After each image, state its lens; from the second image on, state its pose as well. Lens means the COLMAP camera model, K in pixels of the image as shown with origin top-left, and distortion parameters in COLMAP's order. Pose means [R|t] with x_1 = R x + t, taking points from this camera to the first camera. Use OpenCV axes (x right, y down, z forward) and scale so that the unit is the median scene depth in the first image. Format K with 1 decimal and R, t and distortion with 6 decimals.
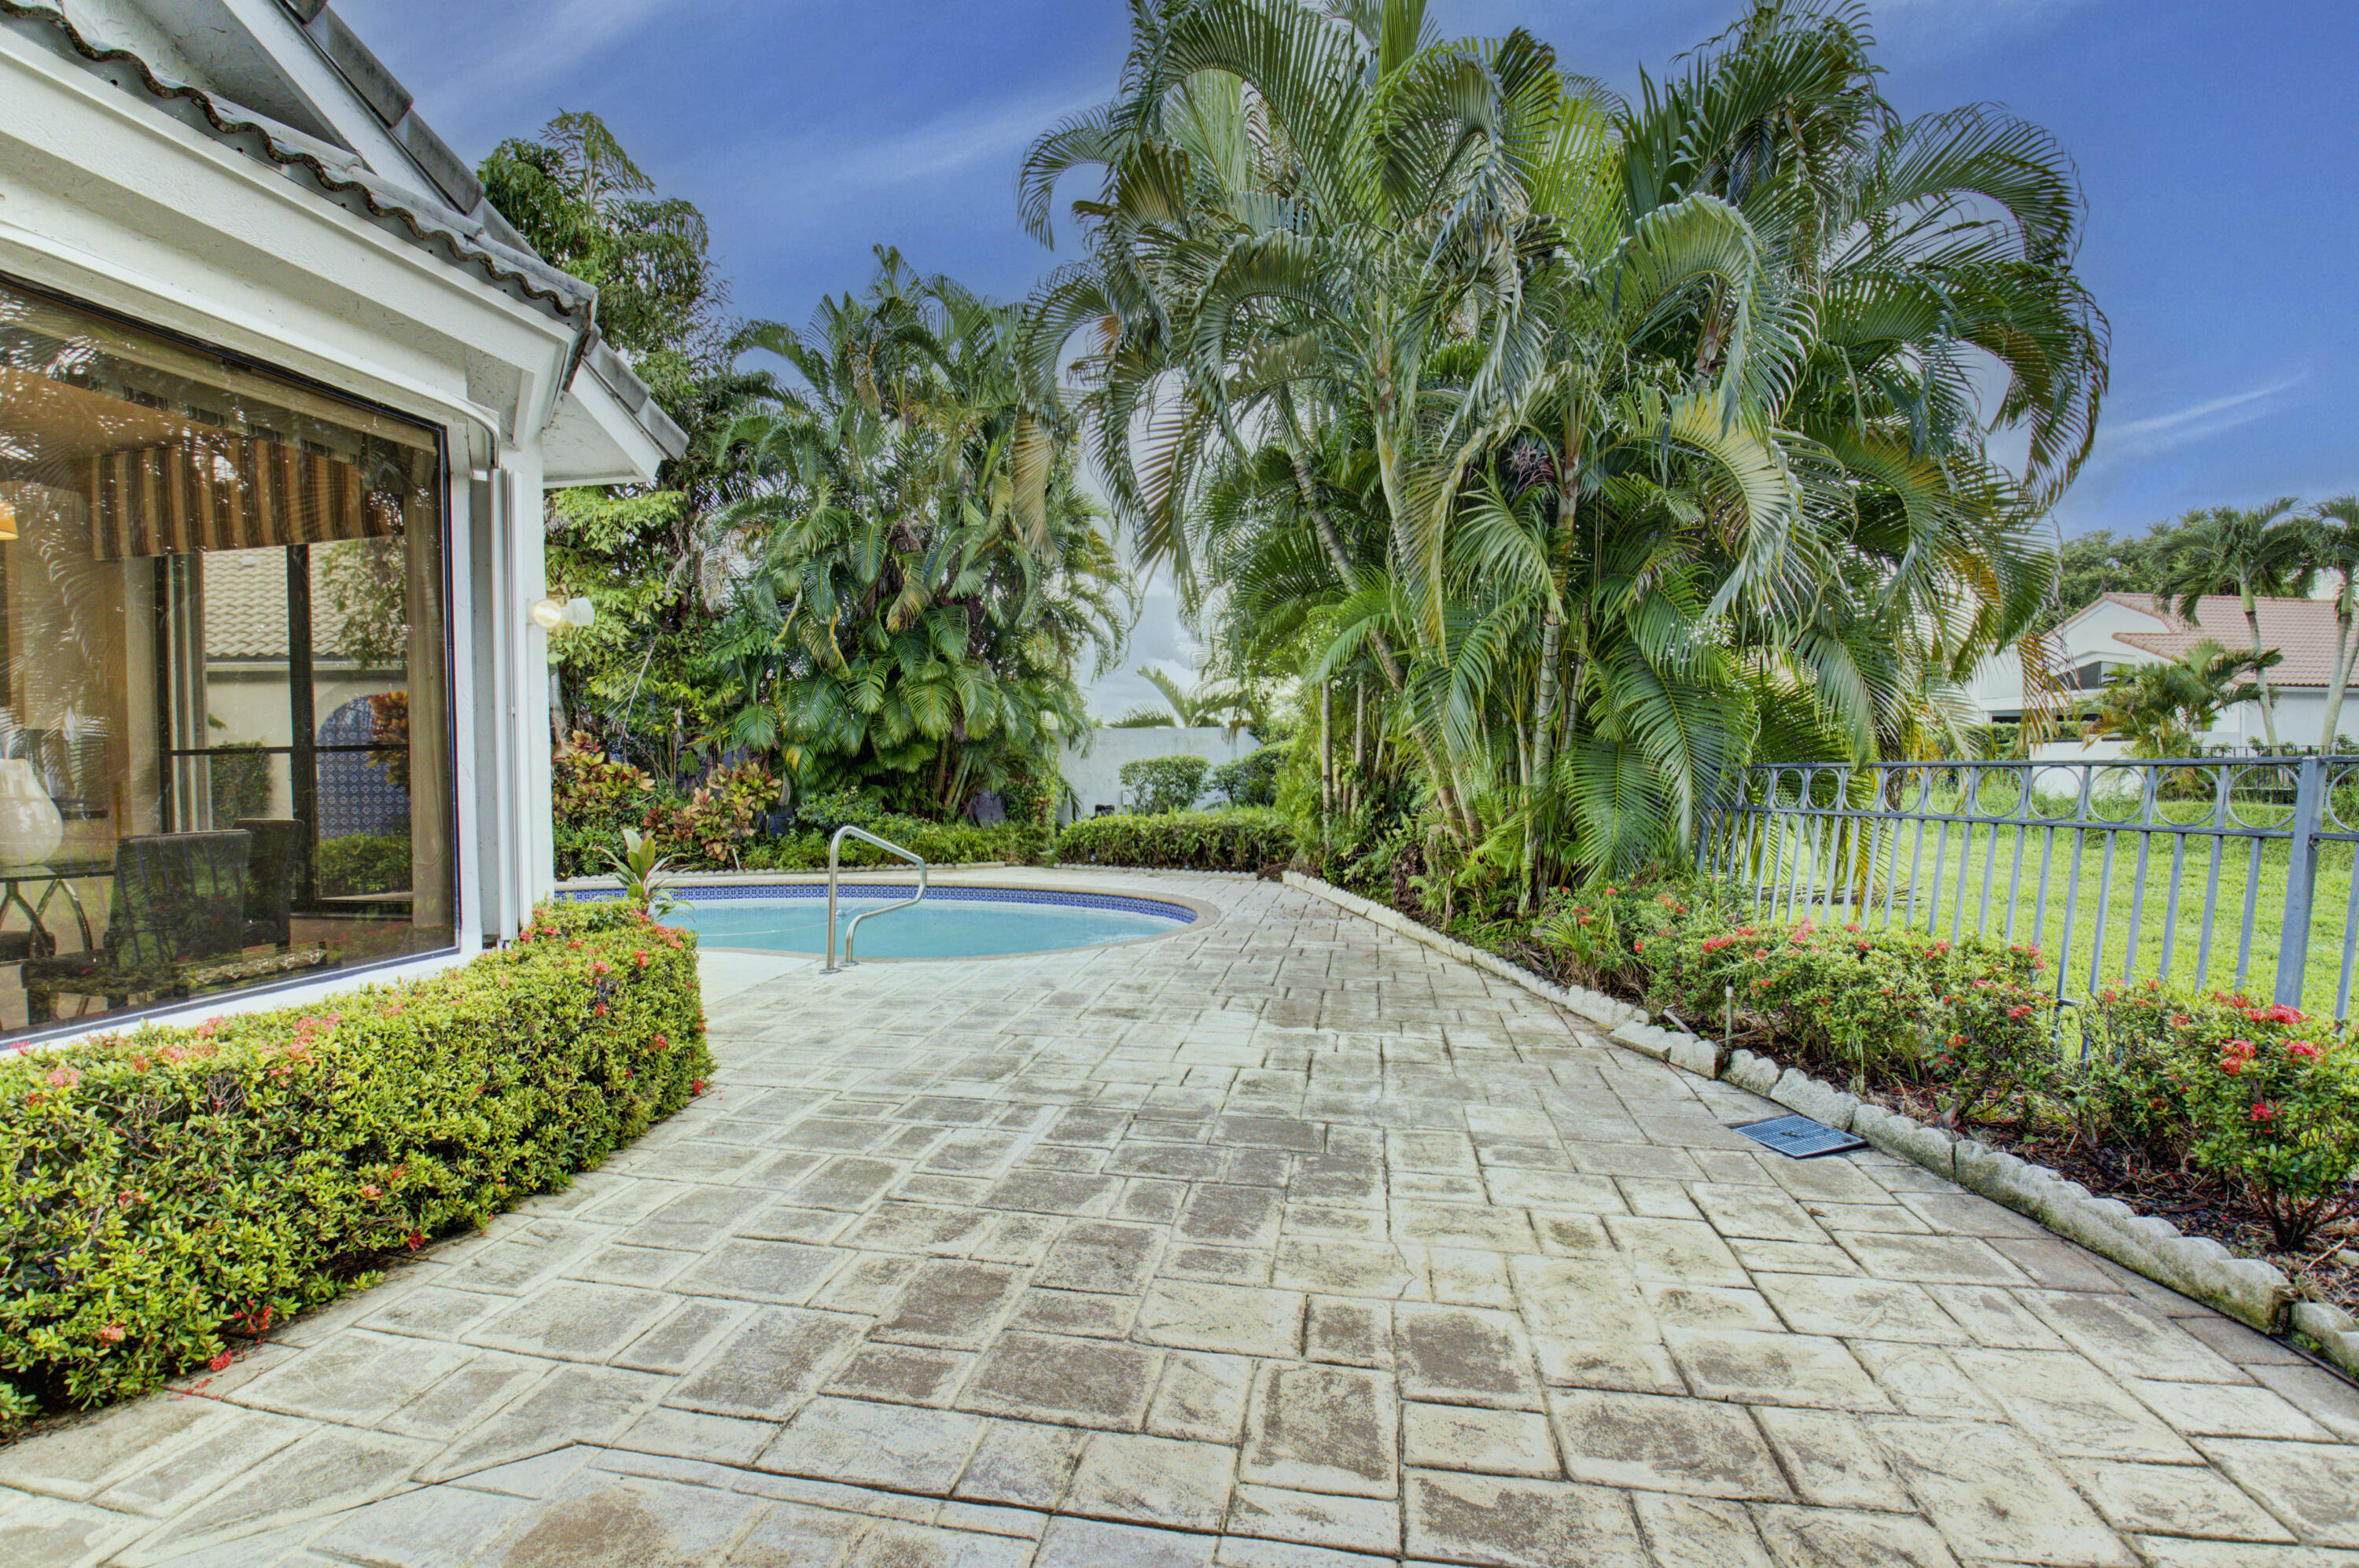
lens RADIAL K [[1027.2, 0, 1164.1], [0, 1027.2, 793.9], [0, 0, 1]] dist [0.018892, -0.027917]
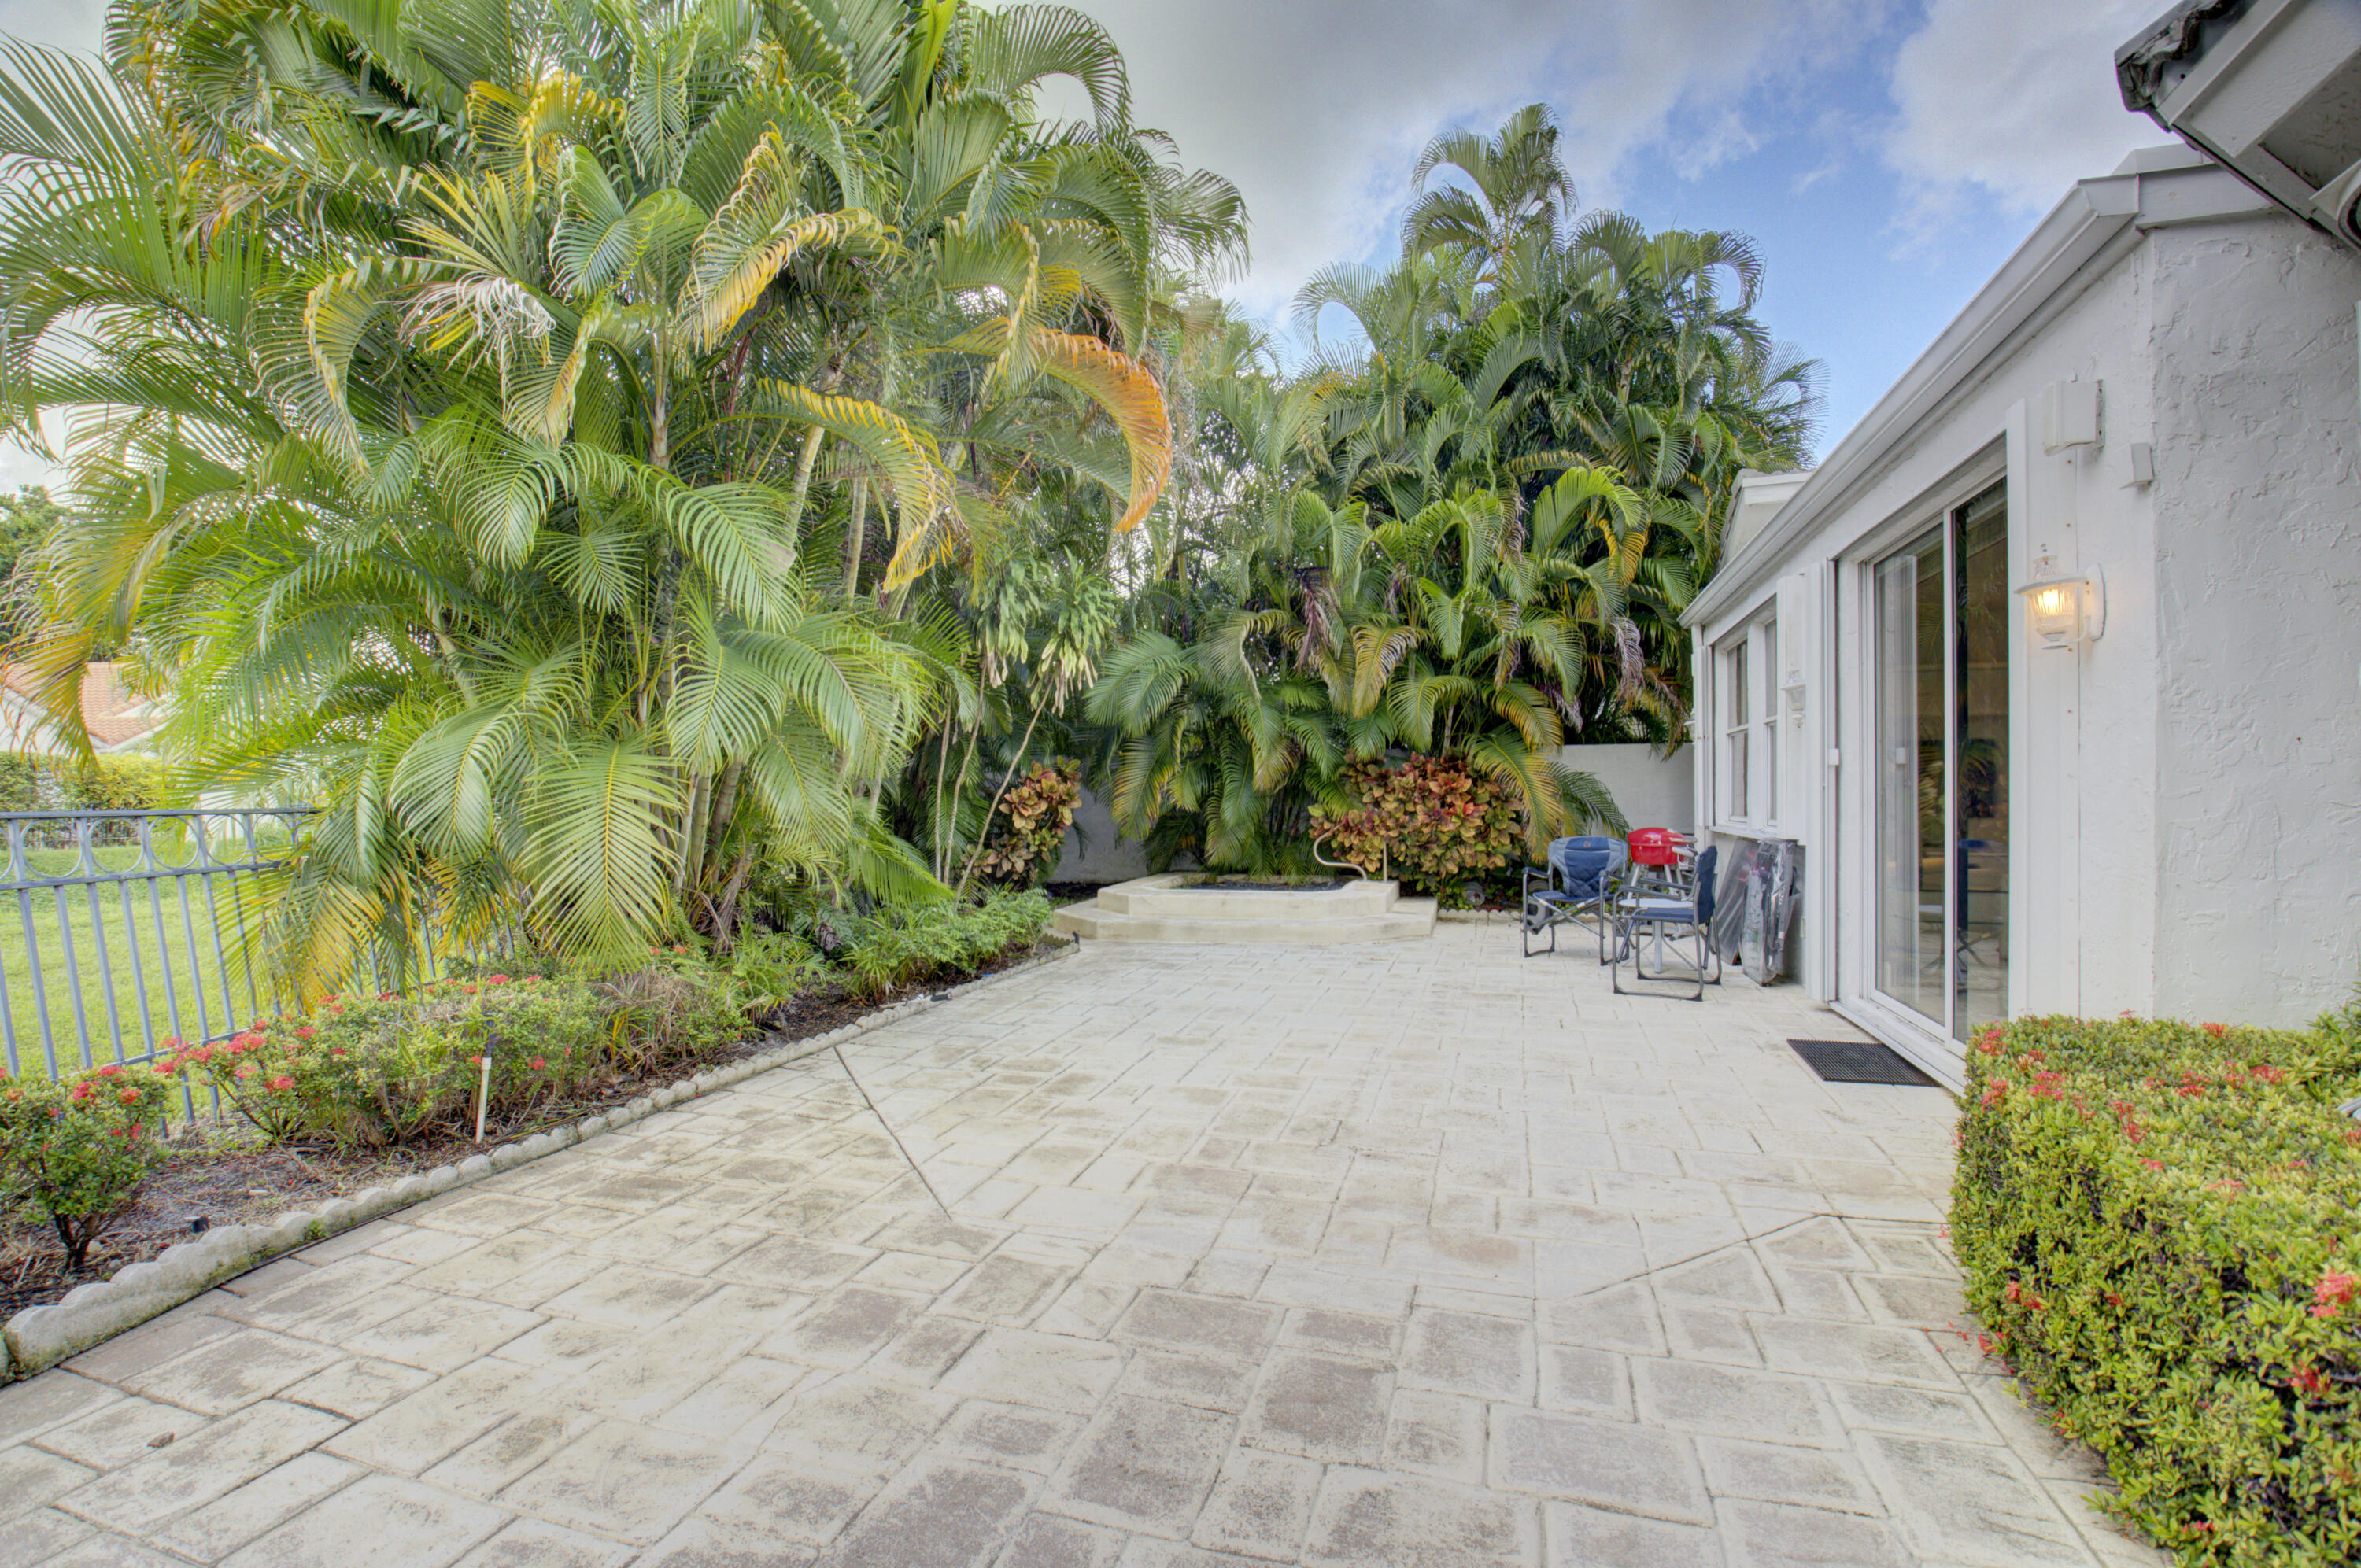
lens RADIAL K [[1027.9, 0, 1165.1], [0, 1027.9, 793.9], [0, 0, 1]] dist [0.018892, -0.027917]
pose [[-0.991331, 0.018830, 0.130034, -0.210180], [0.022067, 0.999480, 0.023494, -0.061004], [-0.129524, 0.026160, -0.991231, 2.018201]]
